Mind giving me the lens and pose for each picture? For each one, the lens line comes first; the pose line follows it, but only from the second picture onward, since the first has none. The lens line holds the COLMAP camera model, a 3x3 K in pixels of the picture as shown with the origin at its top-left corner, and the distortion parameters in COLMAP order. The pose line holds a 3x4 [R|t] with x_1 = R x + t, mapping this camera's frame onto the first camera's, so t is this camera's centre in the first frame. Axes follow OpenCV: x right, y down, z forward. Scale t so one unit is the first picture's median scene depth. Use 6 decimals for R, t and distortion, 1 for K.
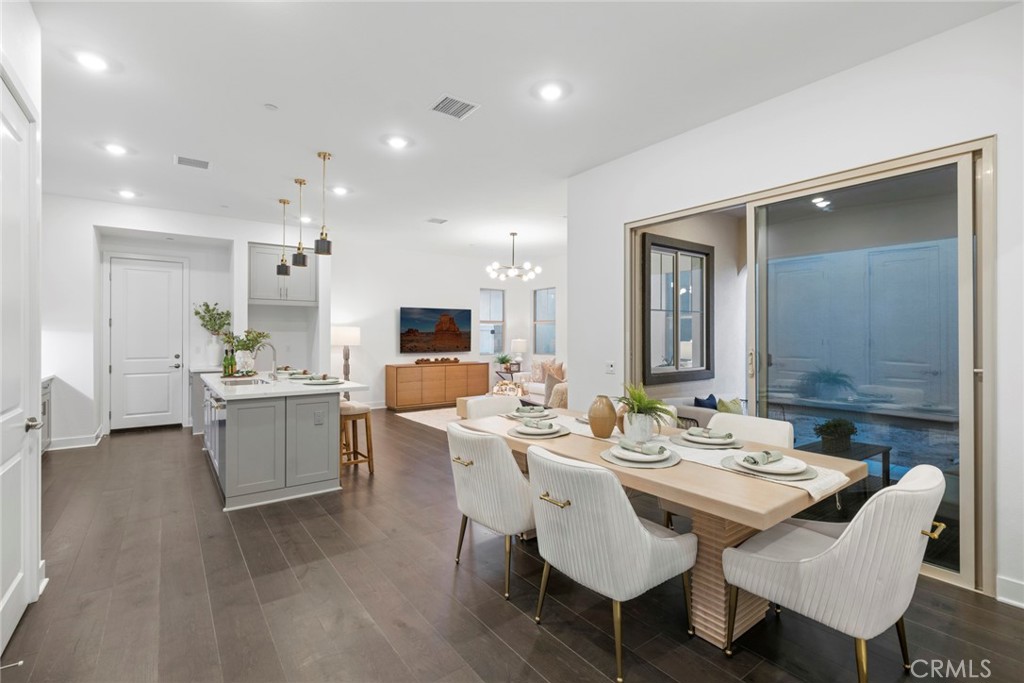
lens RADIAL K [[468.7, 0, 515.4], [0, 468.7, 337.1], [0, 0, 1]] dist [0.001601, -0.000425]
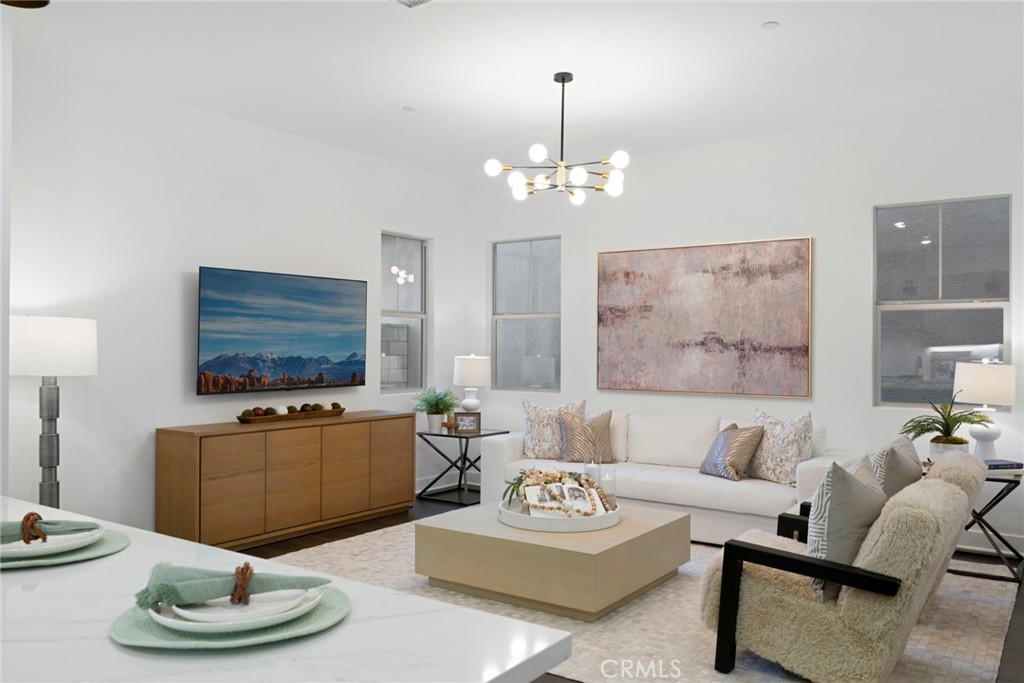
lens RADIAL K [[787.8, 0, 510.7], [0, 787.8, 344.2], [0, 0, 1]] dist [-0.003256, -0.000405]
pose [[0.948480, 0.005355, 0.316790, -0.266659], [-0.003613, 0.999975, -0.006086, -0.001596], [-0.316815, 0.004628, 0.948476, 0.451198]]
